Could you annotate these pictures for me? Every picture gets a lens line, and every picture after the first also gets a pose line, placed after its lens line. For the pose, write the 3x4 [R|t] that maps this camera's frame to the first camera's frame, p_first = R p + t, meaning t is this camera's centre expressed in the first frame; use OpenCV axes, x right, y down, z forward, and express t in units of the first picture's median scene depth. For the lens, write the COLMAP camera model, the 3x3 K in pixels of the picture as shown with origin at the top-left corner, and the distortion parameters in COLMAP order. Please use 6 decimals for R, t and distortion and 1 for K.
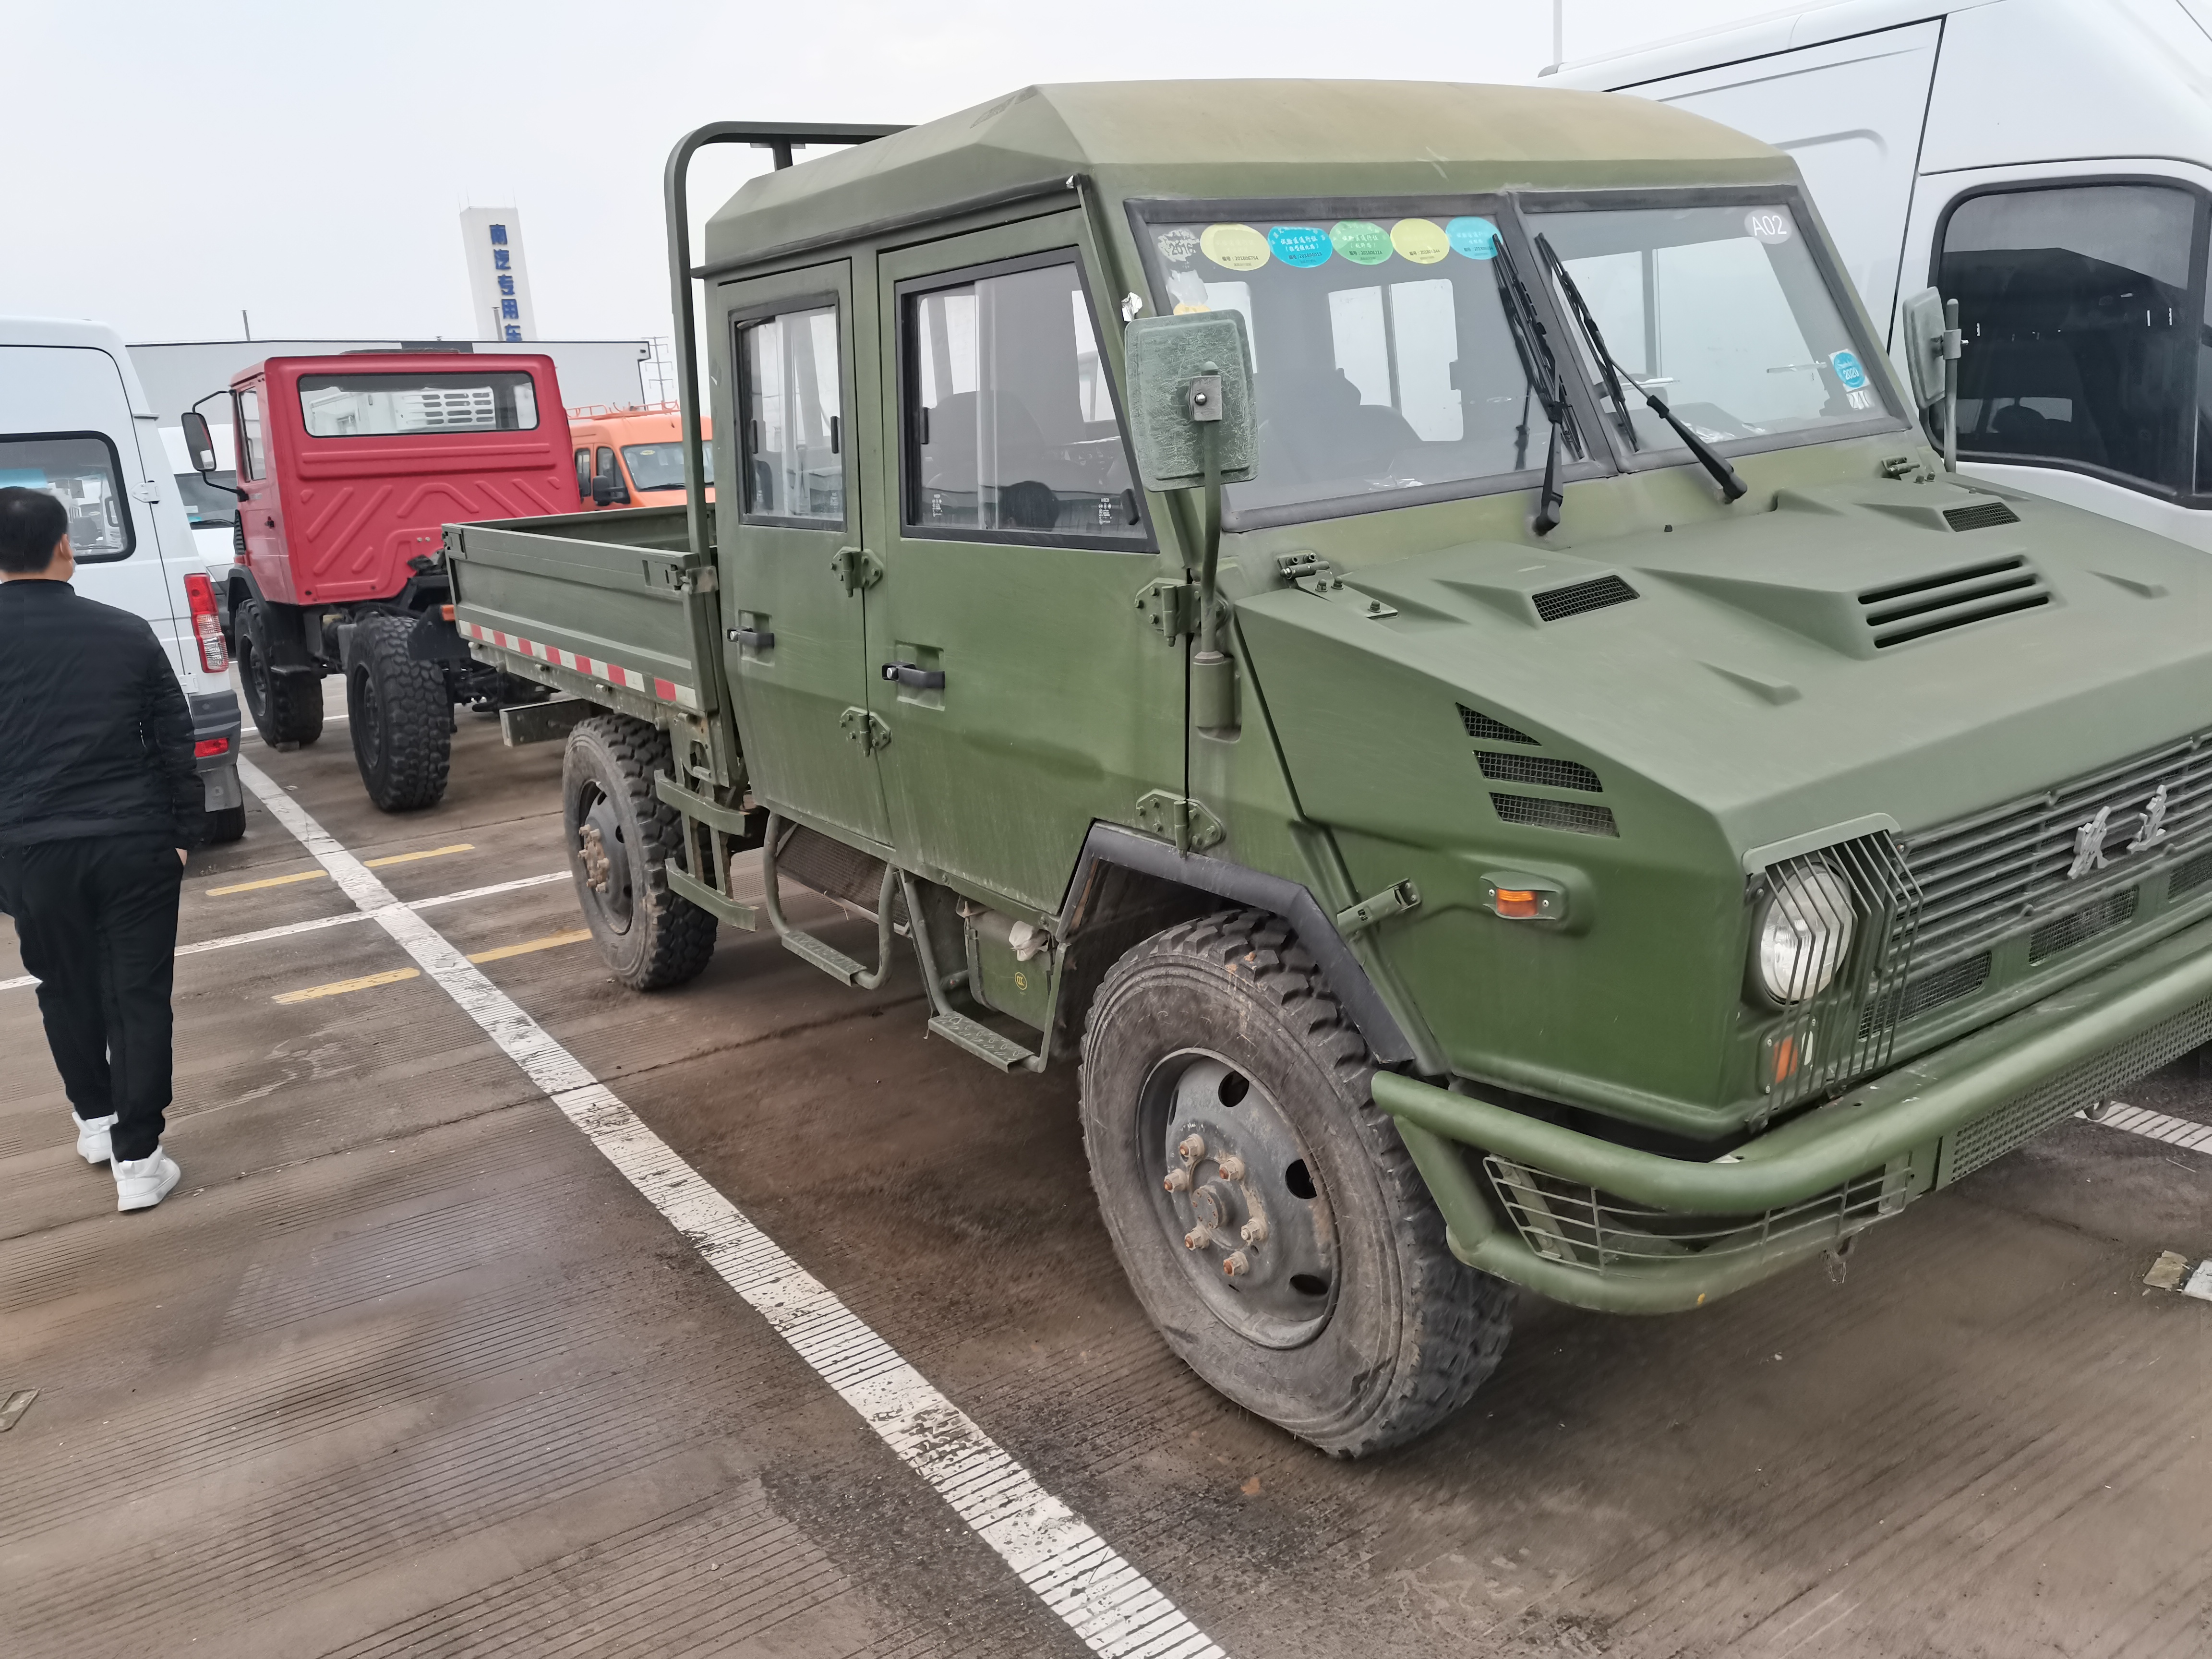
lens RADIAL K [[1705.0, 0, 1105.9], [0, 1705.0, 853.3], [0, 0, 1]] dist [0.024686, 0.000418]
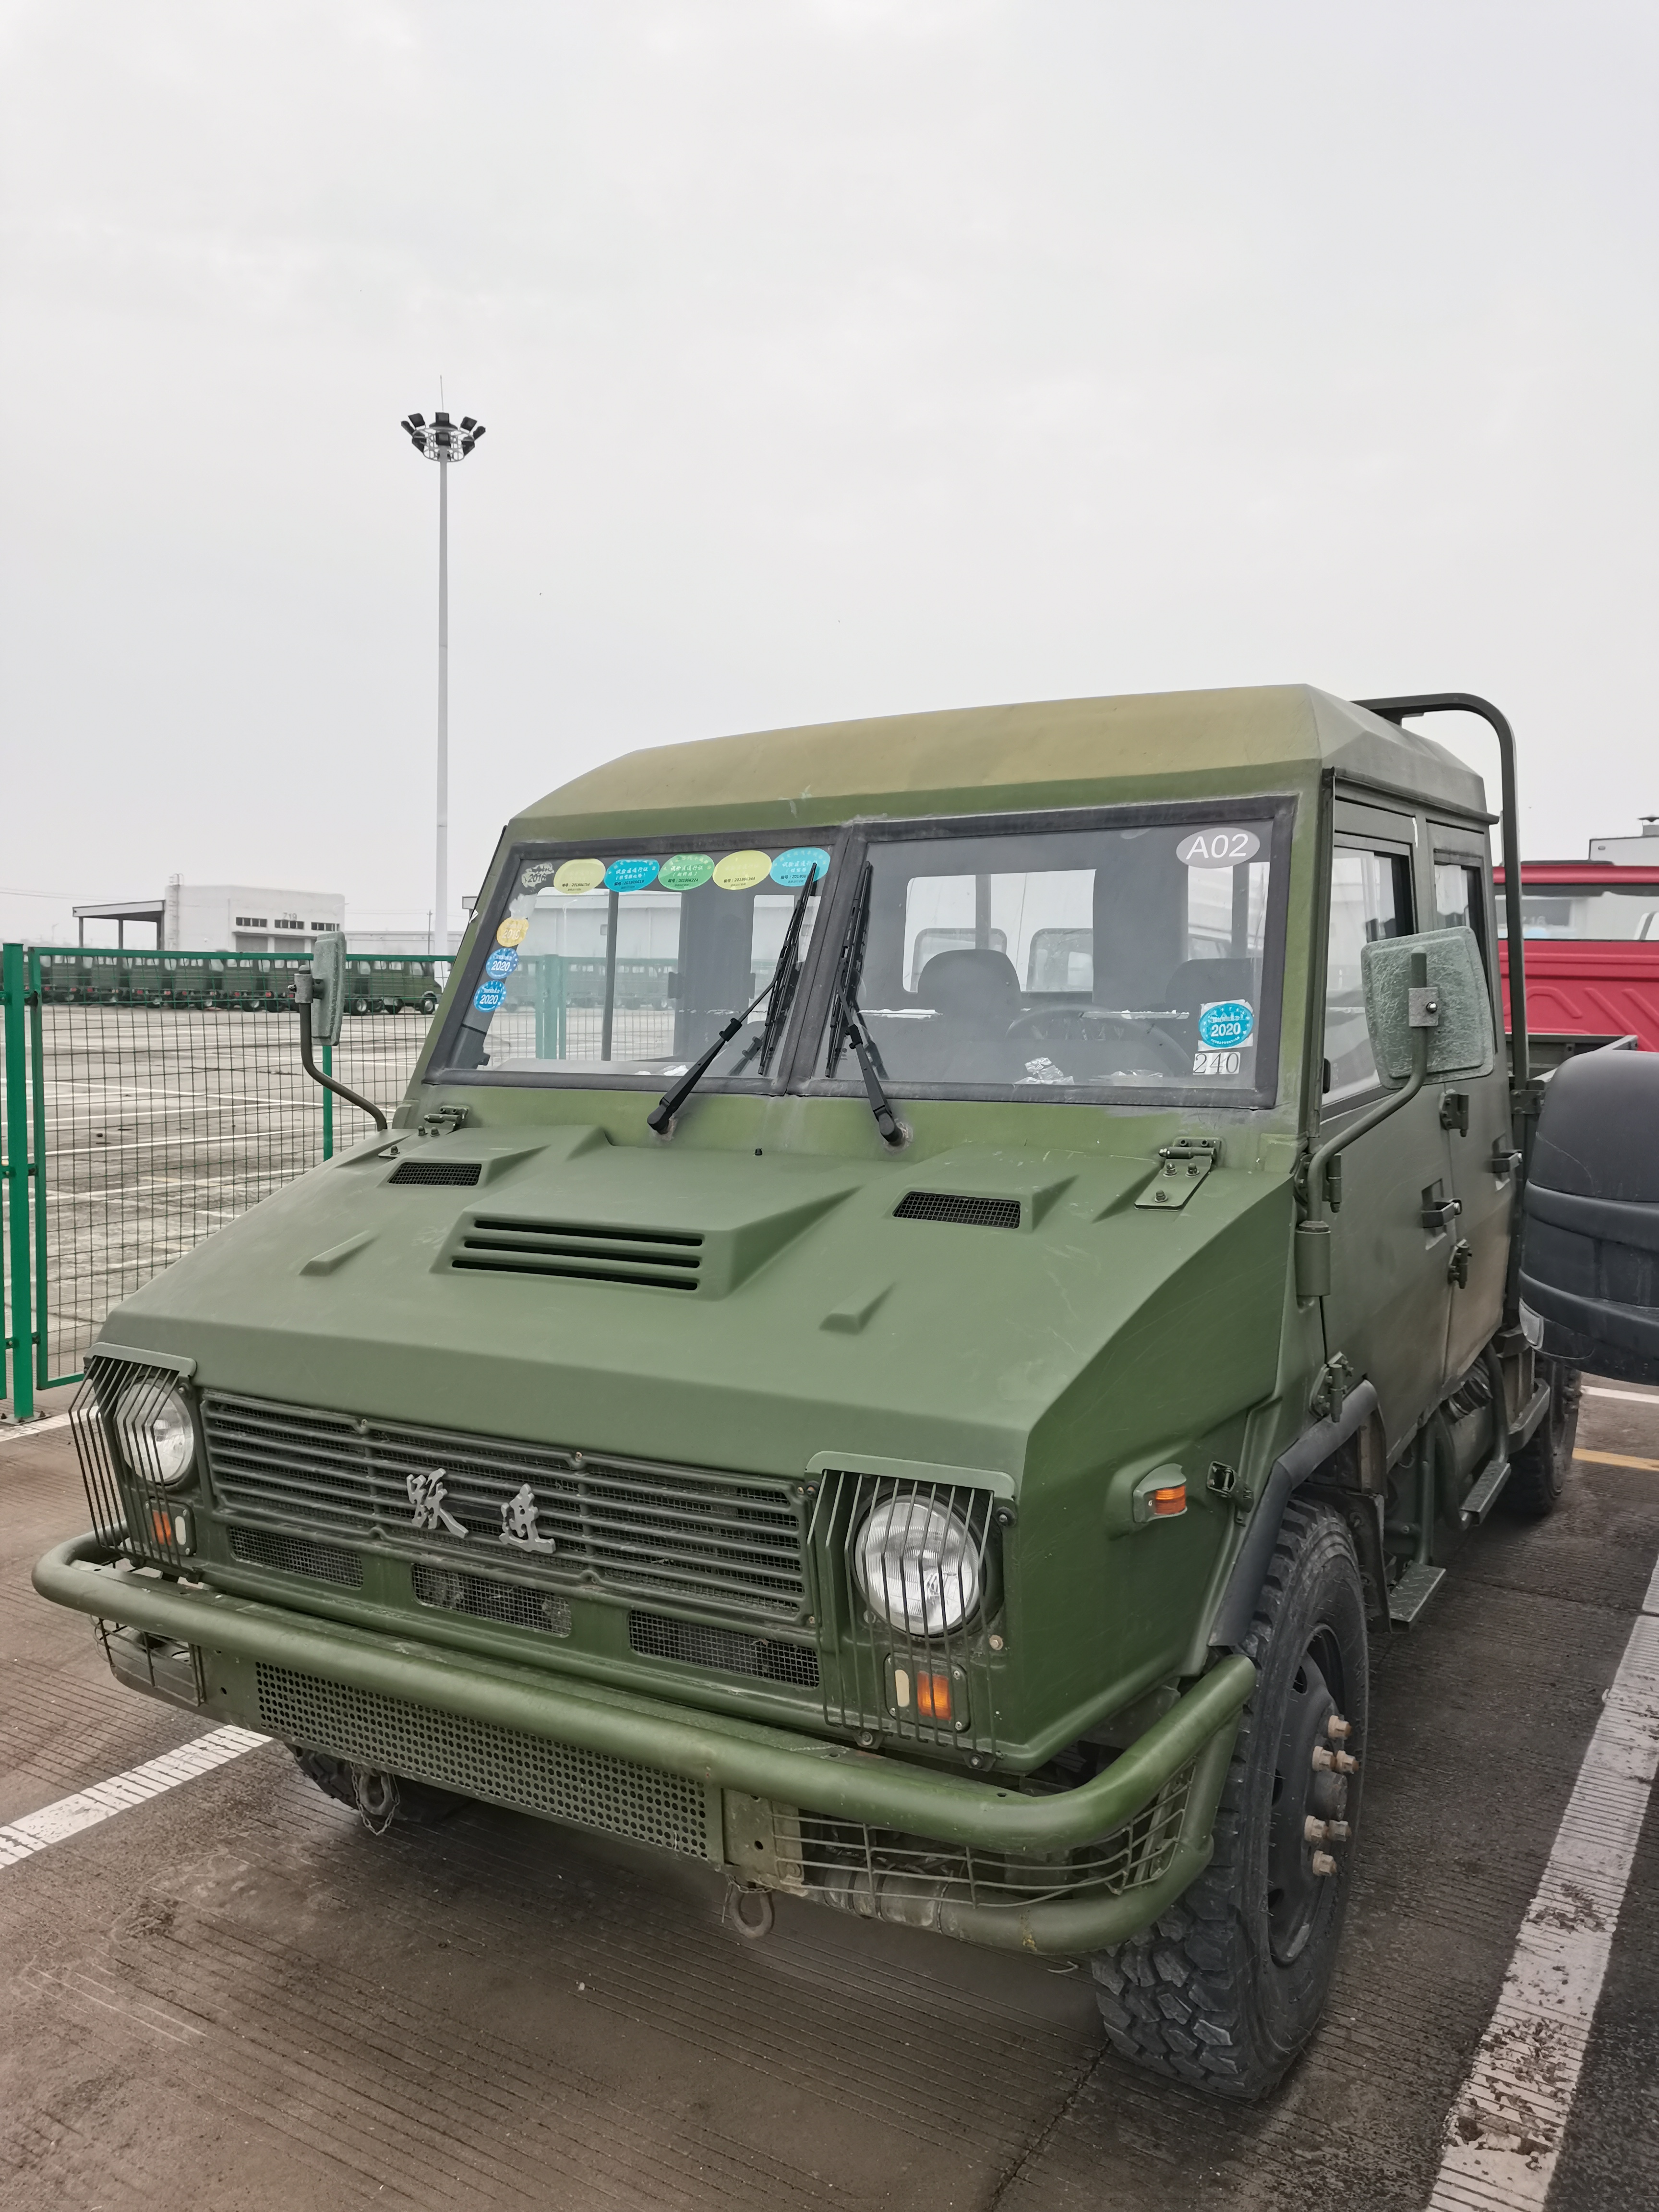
lens RADIAL K [[1705.0, 0, 829.5], [0, 1705.0, 1106.0], [0, 0, 1]] dist [0.024686, 0.000418]
pose [[0.423330, 0.155745, -0.892488, 1.281869], [-0.259128, 0.964773, 0.045448, -0.280511], [0.868127, 0.212029, 0.448775, 0.590506]]
